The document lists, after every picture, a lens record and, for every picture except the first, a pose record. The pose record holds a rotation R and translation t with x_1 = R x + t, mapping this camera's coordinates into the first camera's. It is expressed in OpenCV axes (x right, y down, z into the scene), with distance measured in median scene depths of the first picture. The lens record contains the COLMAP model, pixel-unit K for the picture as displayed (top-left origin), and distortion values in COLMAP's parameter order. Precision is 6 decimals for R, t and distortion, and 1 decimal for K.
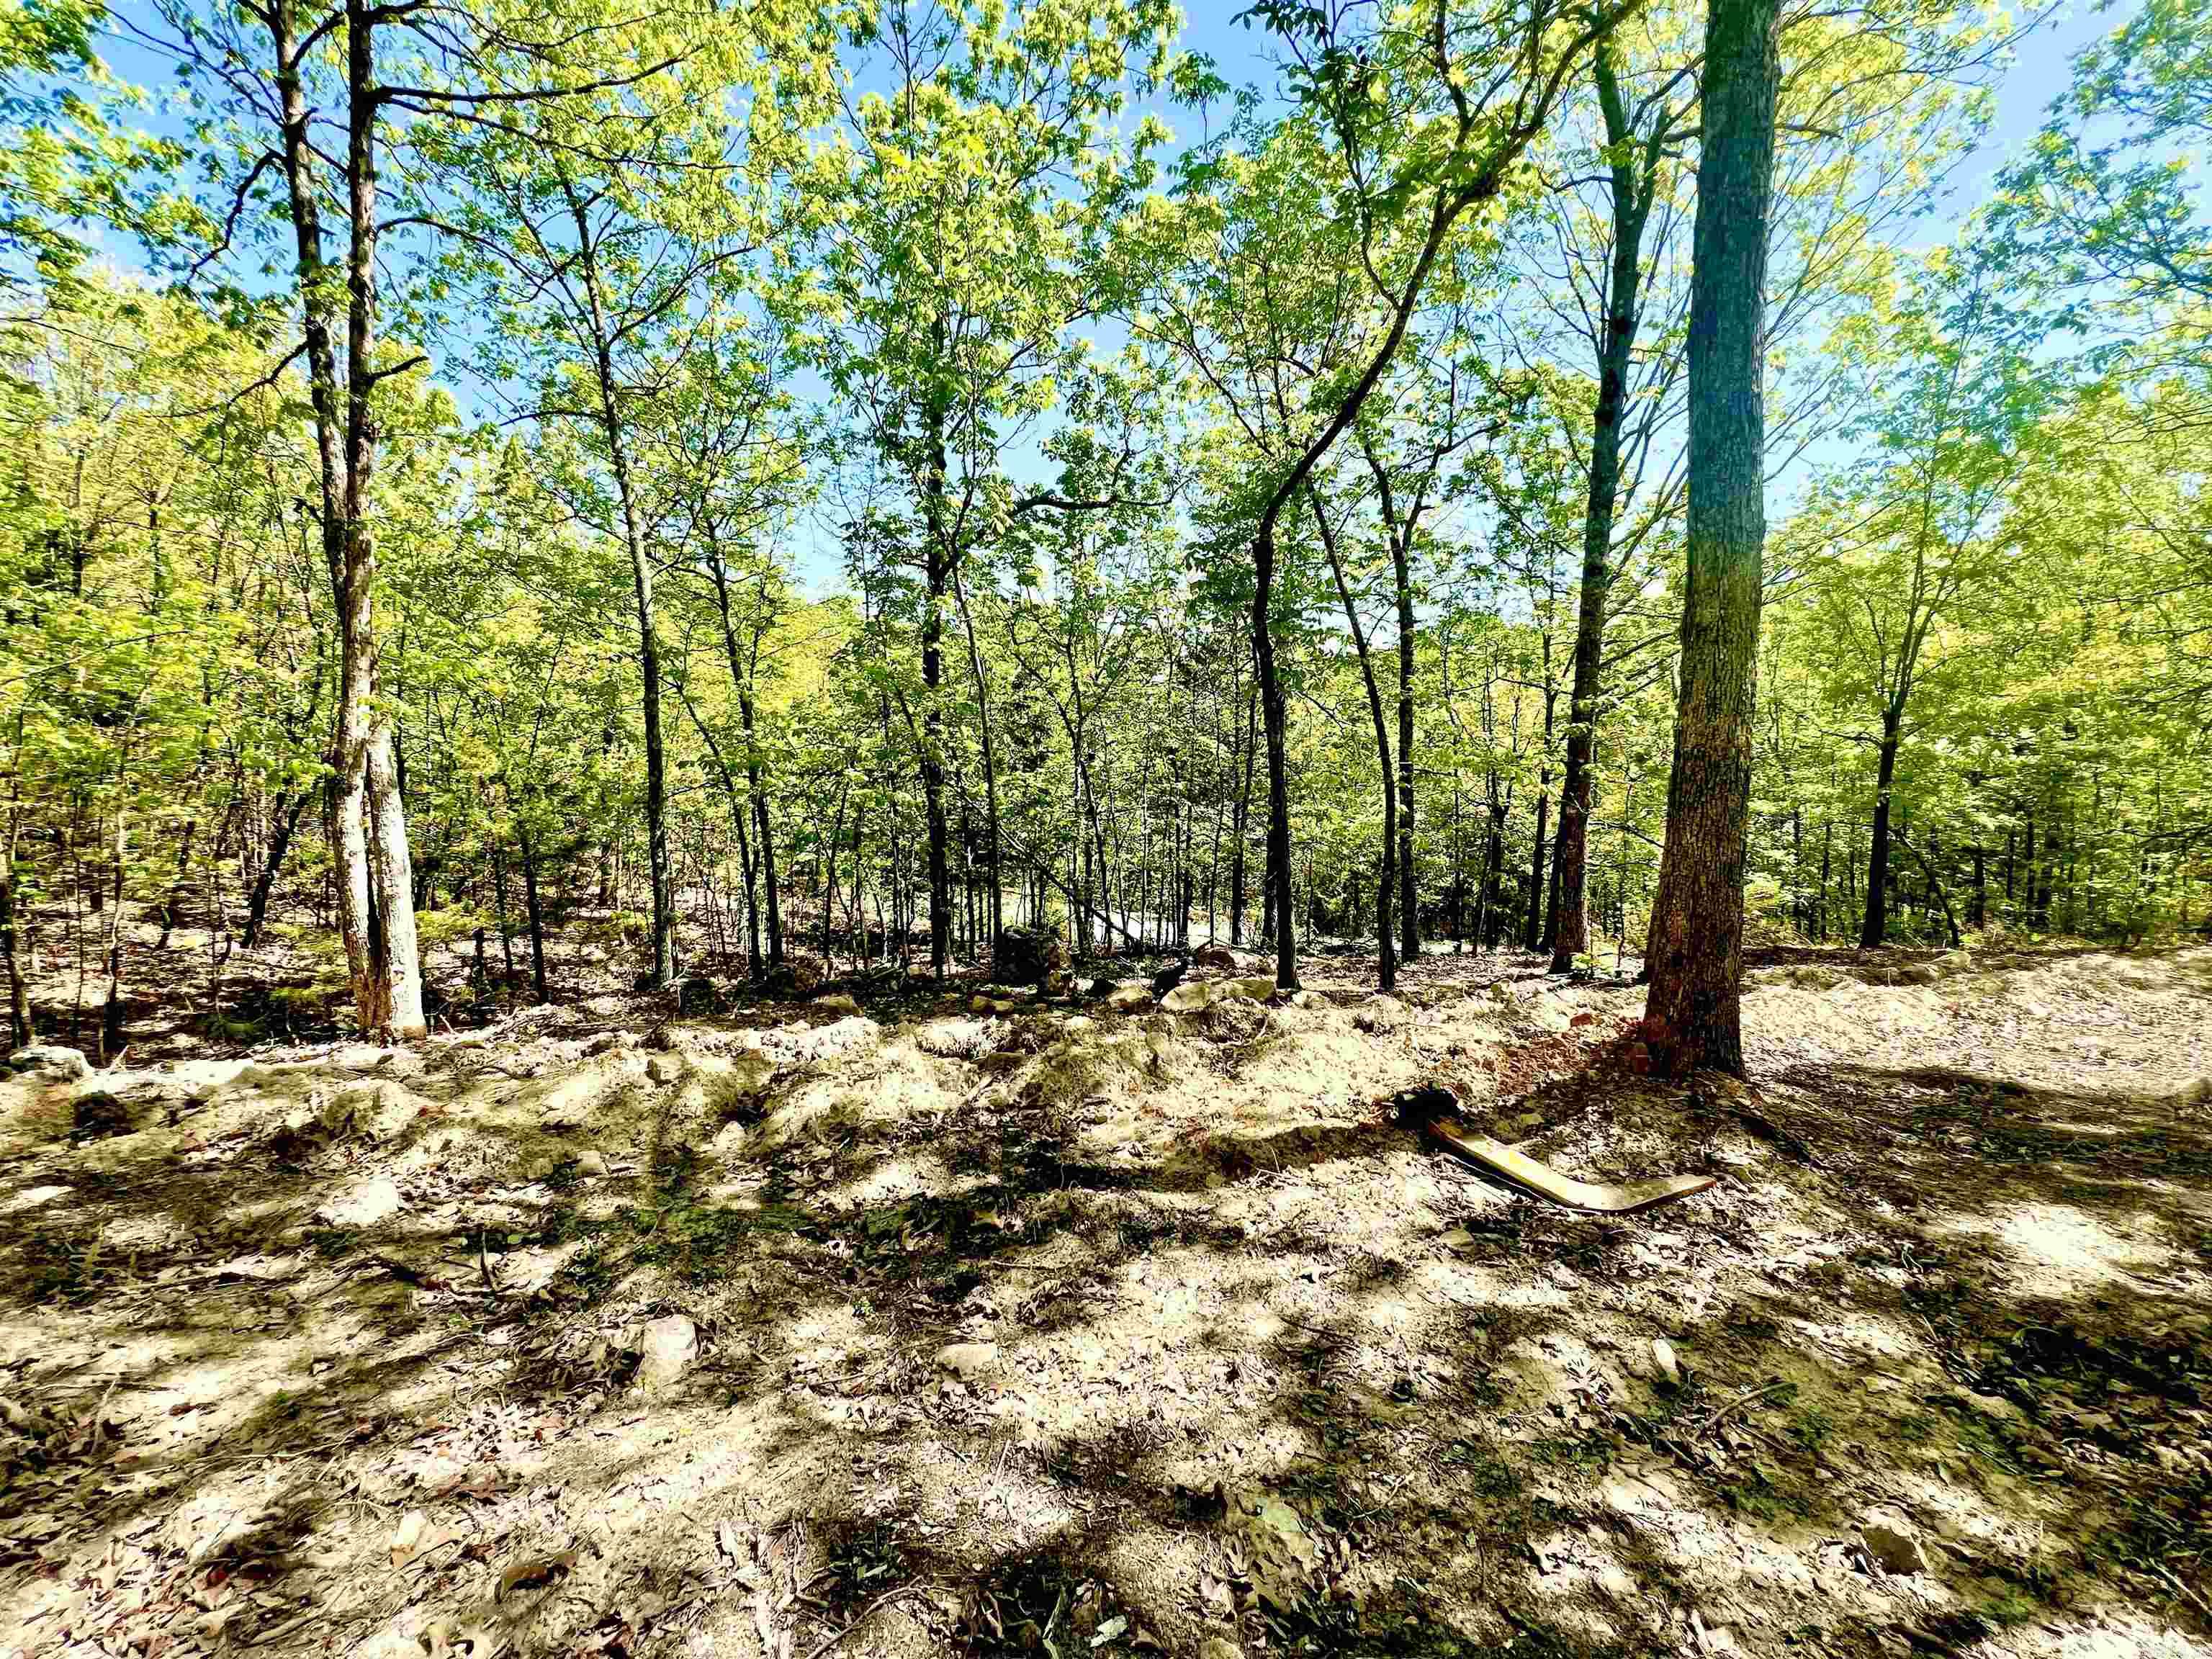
lens RADIAL K [[898.2, 0, 1106.0], [0, 898.2, 829.5], [0, 0, 1]] dist [0.001577, 0.000221]
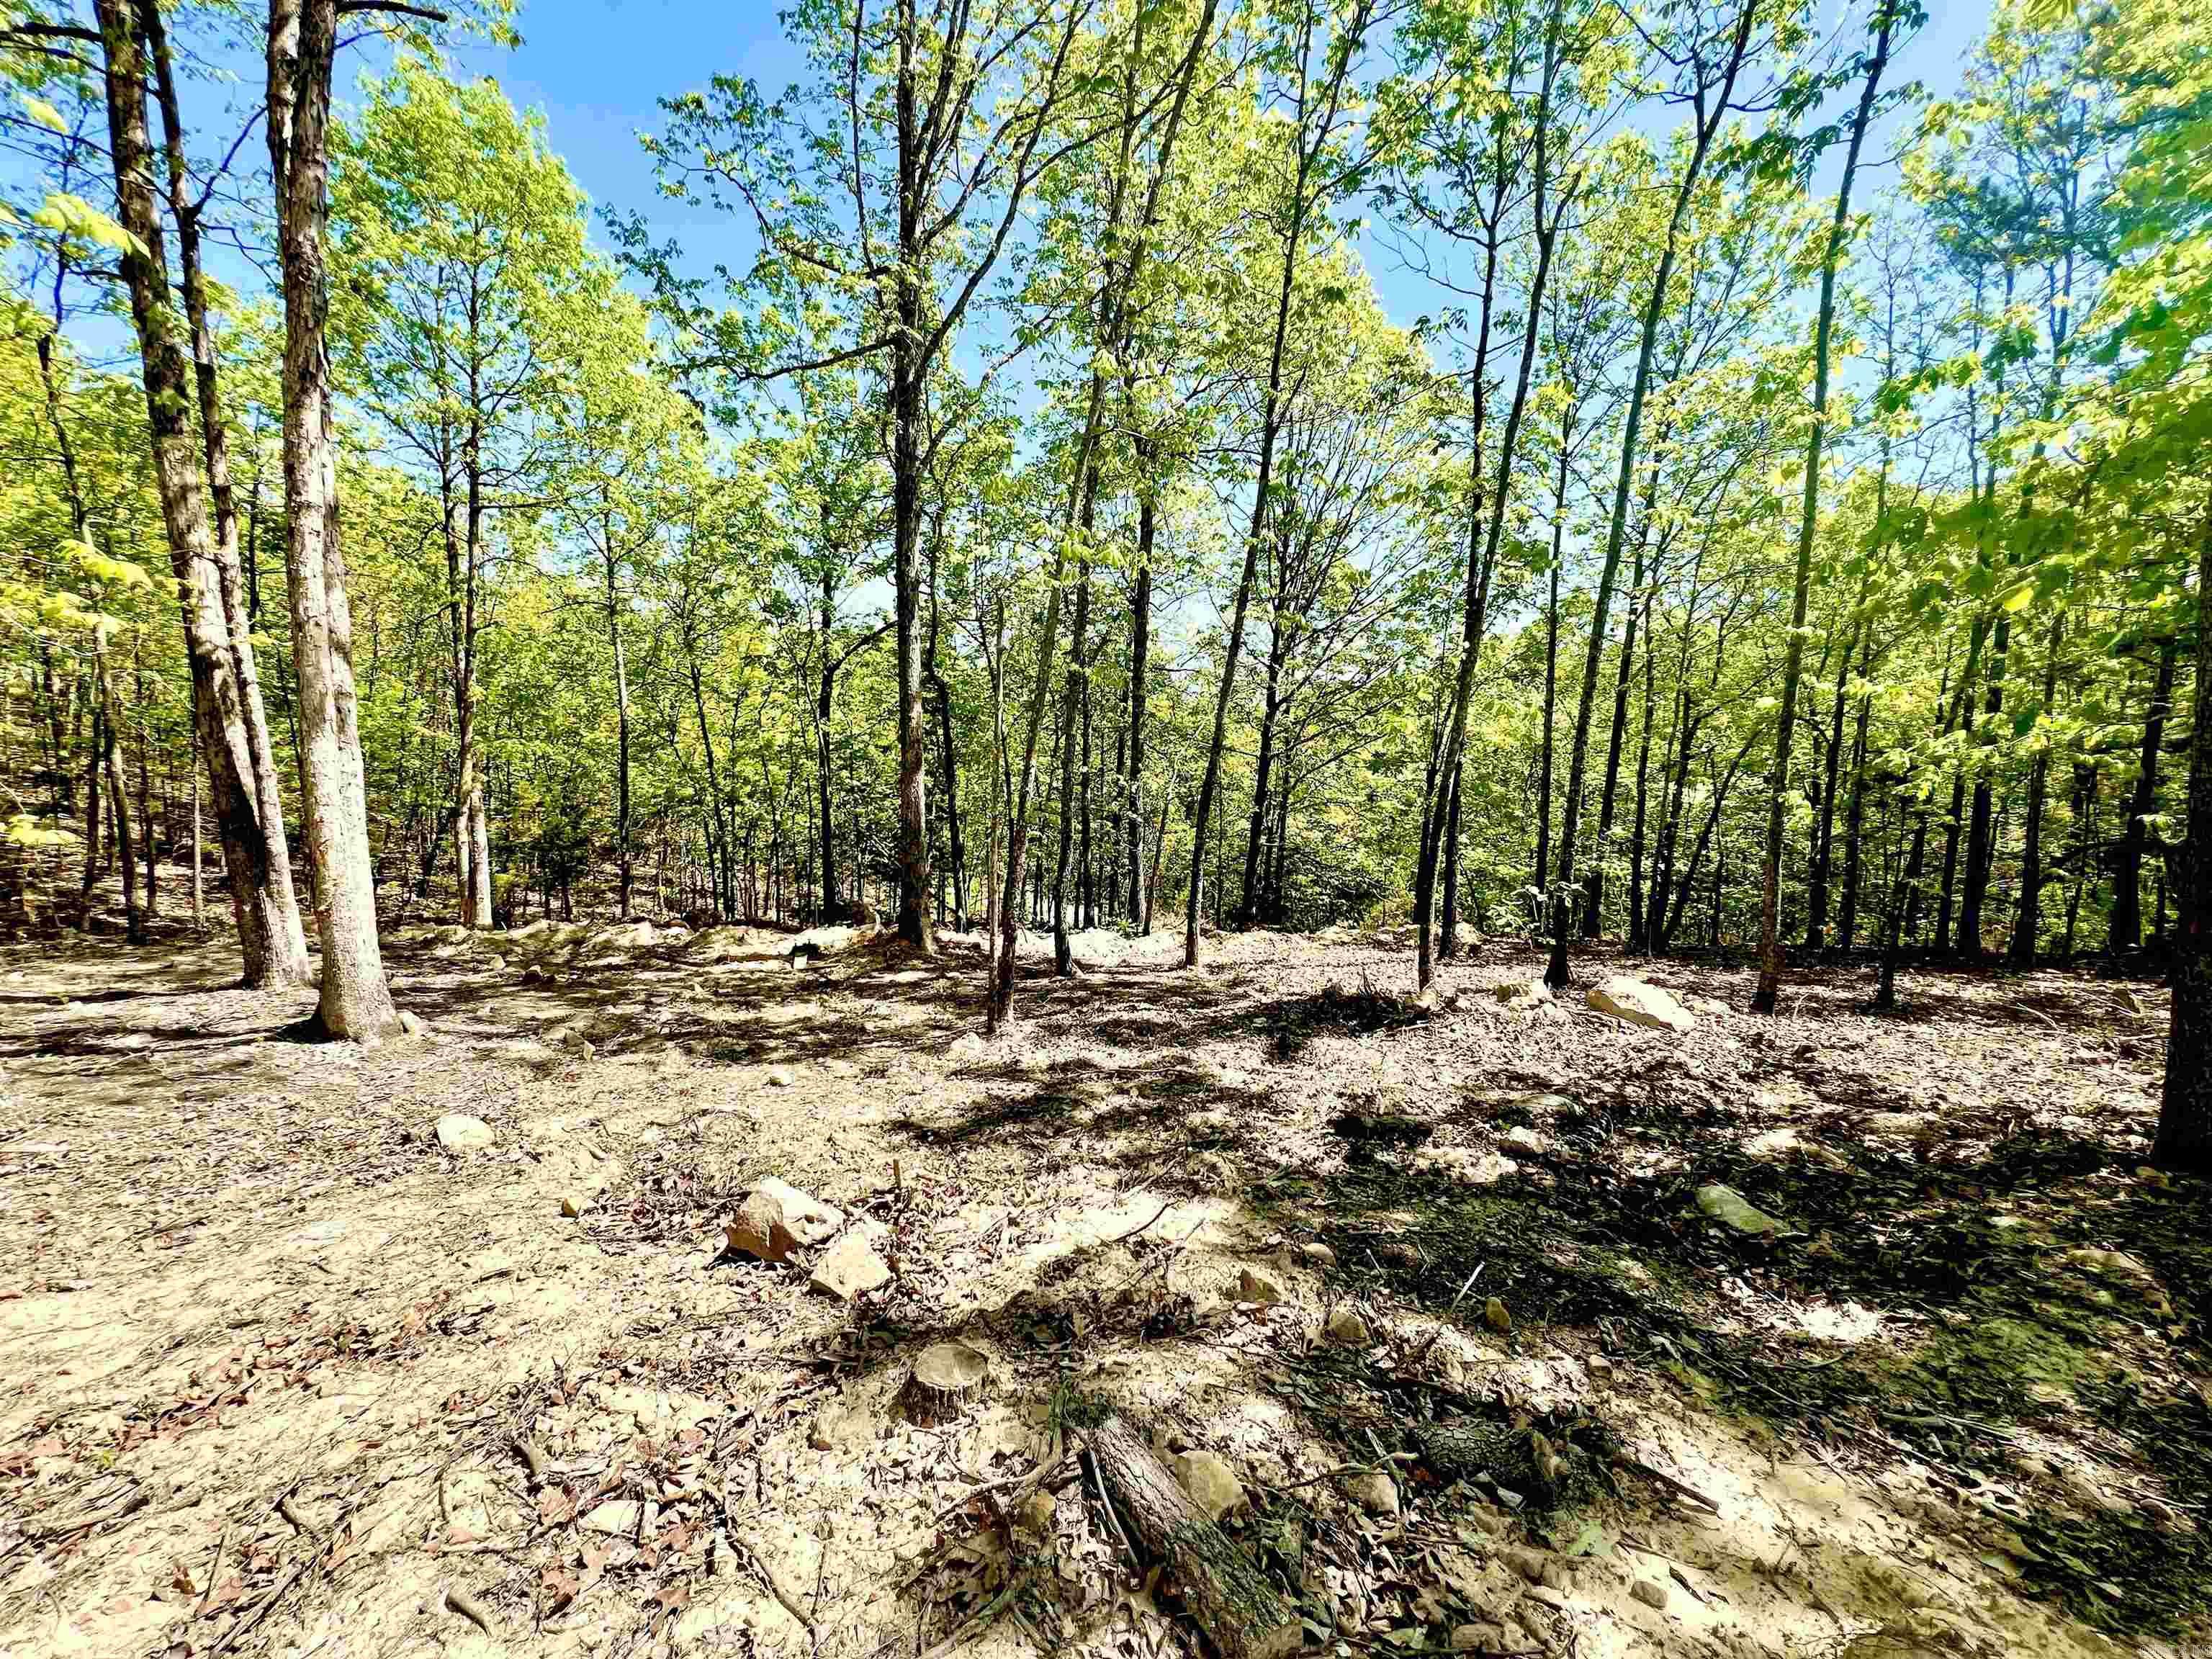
lens RADIAL K [[886.9, 0, 1106.4], [0, 886.9, 825.2], [0, 0, 1]] dist [-0.006093, 0.001830]
pose [[0.993902, 0.026258, -0.107097, 0.947979], [-0.026622, 0.999644, -0.001977, -0.052011], [0.107006, 0.004816, 0.994247, -0.970885]]
